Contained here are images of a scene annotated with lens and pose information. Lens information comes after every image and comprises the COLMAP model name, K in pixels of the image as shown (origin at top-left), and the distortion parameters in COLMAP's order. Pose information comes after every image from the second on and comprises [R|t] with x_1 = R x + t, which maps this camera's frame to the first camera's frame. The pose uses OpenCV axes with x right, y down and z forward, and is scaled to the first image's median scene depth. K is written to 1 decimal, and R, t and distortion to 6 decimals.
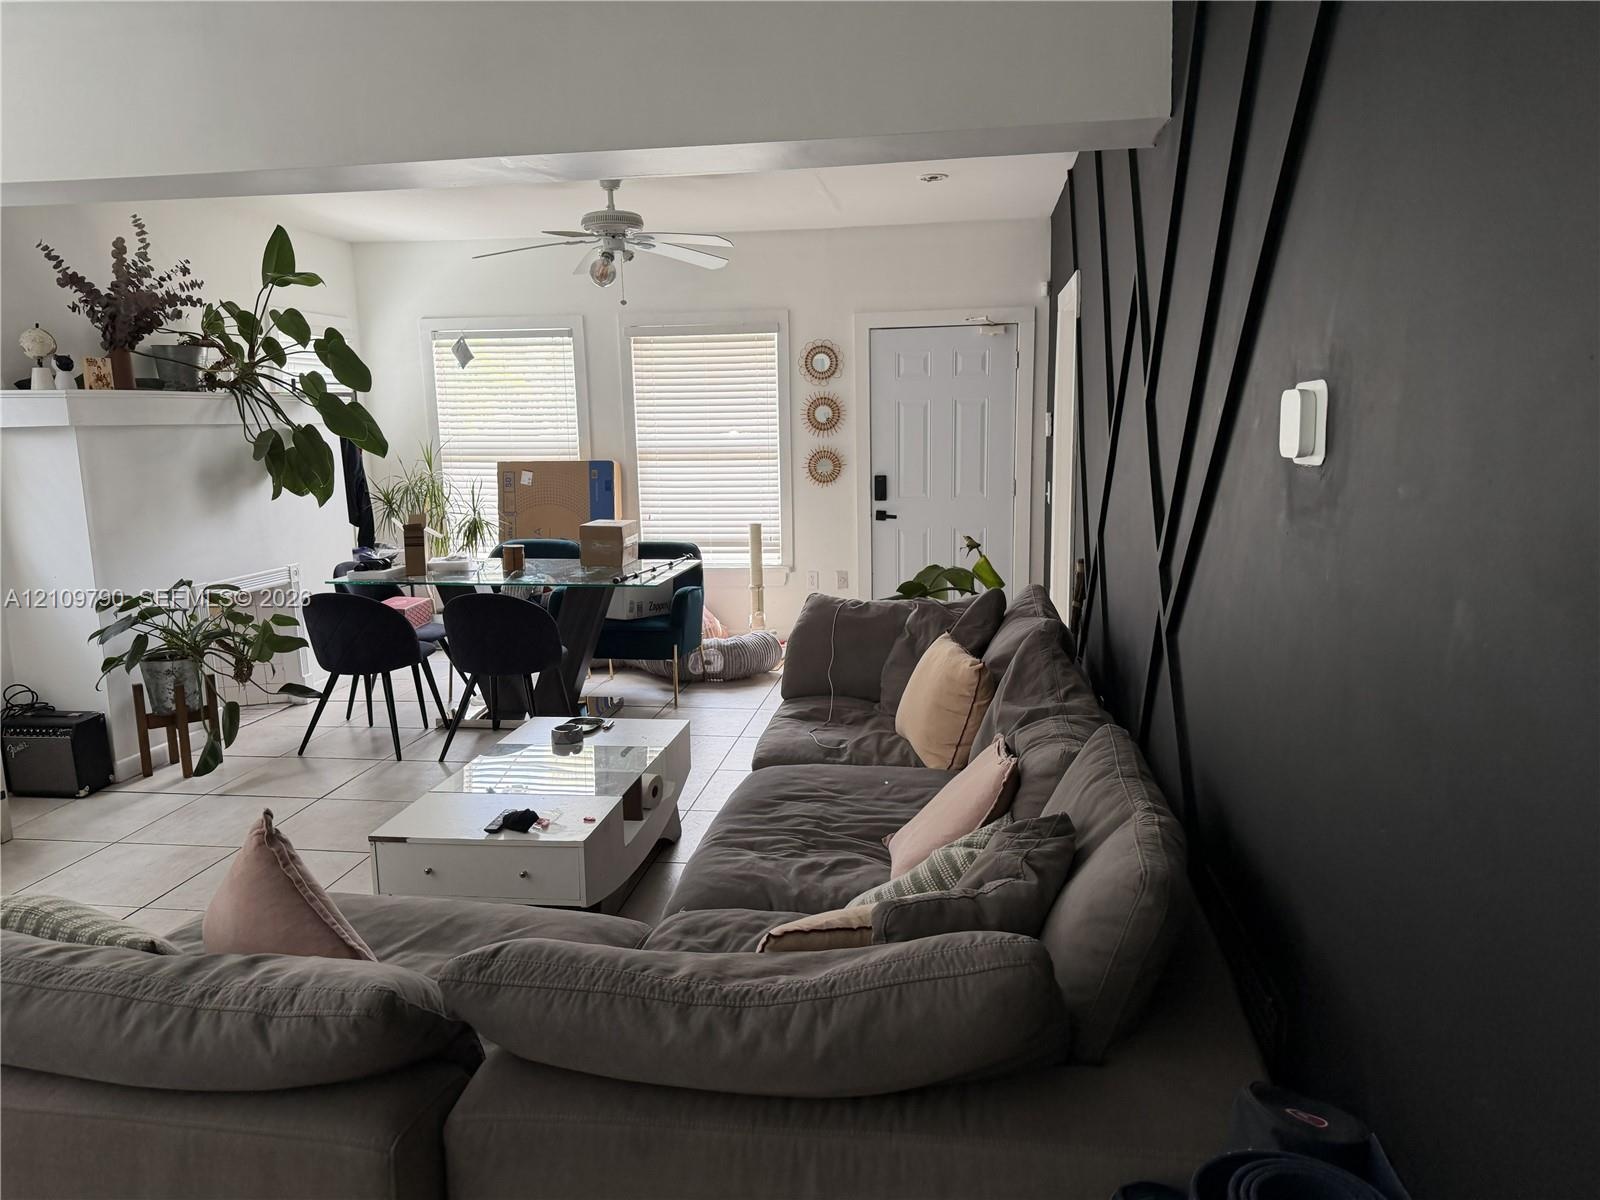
lens RADIAL K [[1118.9, 0, 804.1], [0, 1118.9, 610.8], [0, 0, 1]] dist [0.087756, -0.128239]
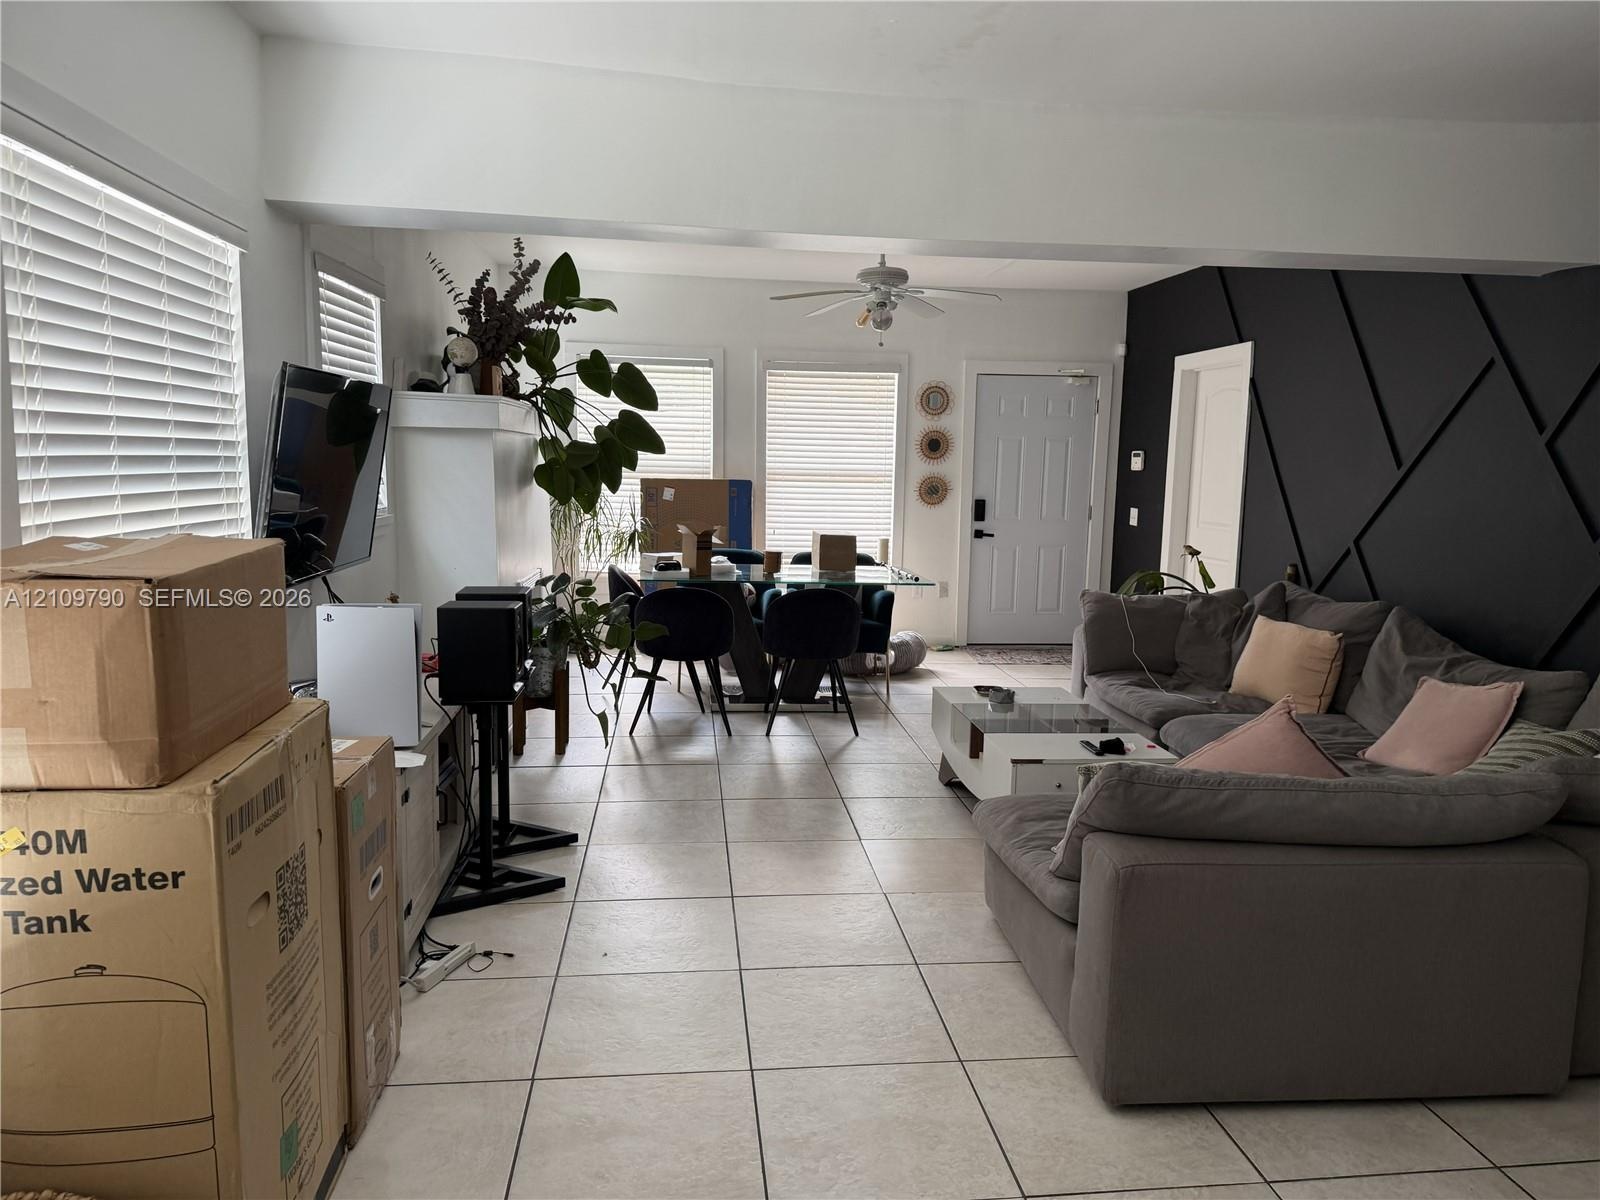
lens RADIAL K [[1118.9, 0, 809.5], [0, 1118.9, 612.1], [0, 0, 1]] dist [0.087756, -0.128239]
pose [[0.966445, 0.000745, 0.256874, -0.584009], [0.007070, 0.999540, -0.029500, 0.042469], [-0.256778, 0.030326, 0.965995, -0.109817]]
